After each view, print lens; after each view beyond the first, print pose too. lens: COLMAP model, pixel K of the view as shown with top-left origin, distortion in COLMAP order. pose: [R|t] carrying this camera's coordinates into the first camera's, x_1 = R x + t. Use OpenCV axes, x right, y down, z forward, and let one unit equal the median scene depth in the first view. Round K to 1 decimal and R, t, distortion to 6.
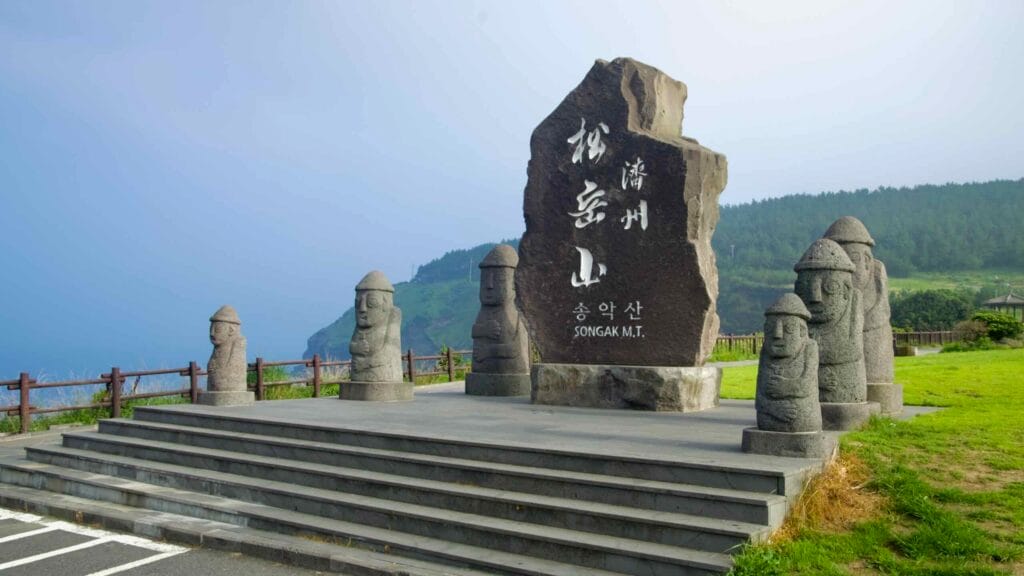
lens RADIAL K [[3053.3, 0, 512.0], [0, 3053.3, 288.0], [0, 0, 1]] dist [0.792446, -1.005123]
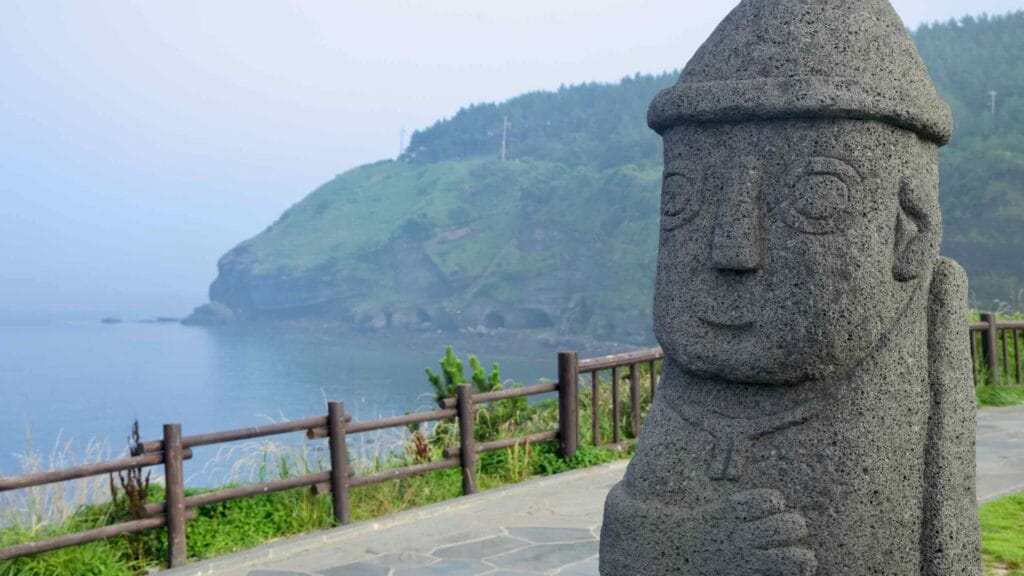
lens RADIAL K [[3053.3, 0, 512.0], [0, 3053.3, 288.0], [0, 0, 1]] dist [0.792446, -1.005123]
pose [[0.999978, 0.003098, -0.005931, -0.009017], [-0.002841, 0.999078, 0.042849, -0.002749], [0.006058, -0.042832, 0.999064, 0.452382]]
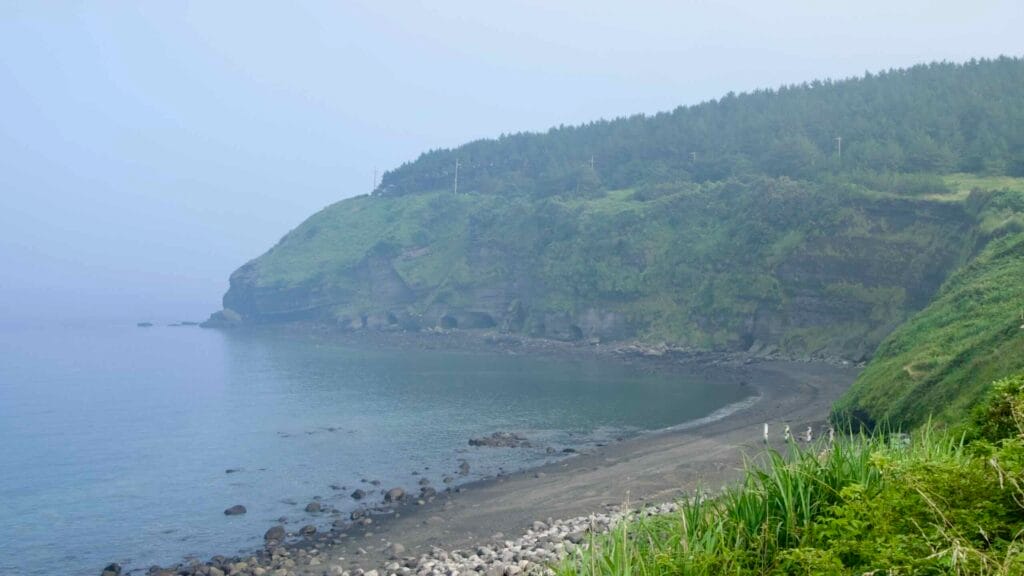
lens RADIAL K [[3015.0, 0, 421.2], [0, 3015.0, 274.2], [0, 0, 1]] dist [0.532293, 0.054690]
pose [[0.999924, -0.006904, -0.010254, -0.015101], [0.007200, 0.999551, 0.029100, -0.003924], [0.010049, -0.029171, 0.999524, 0.313354]]
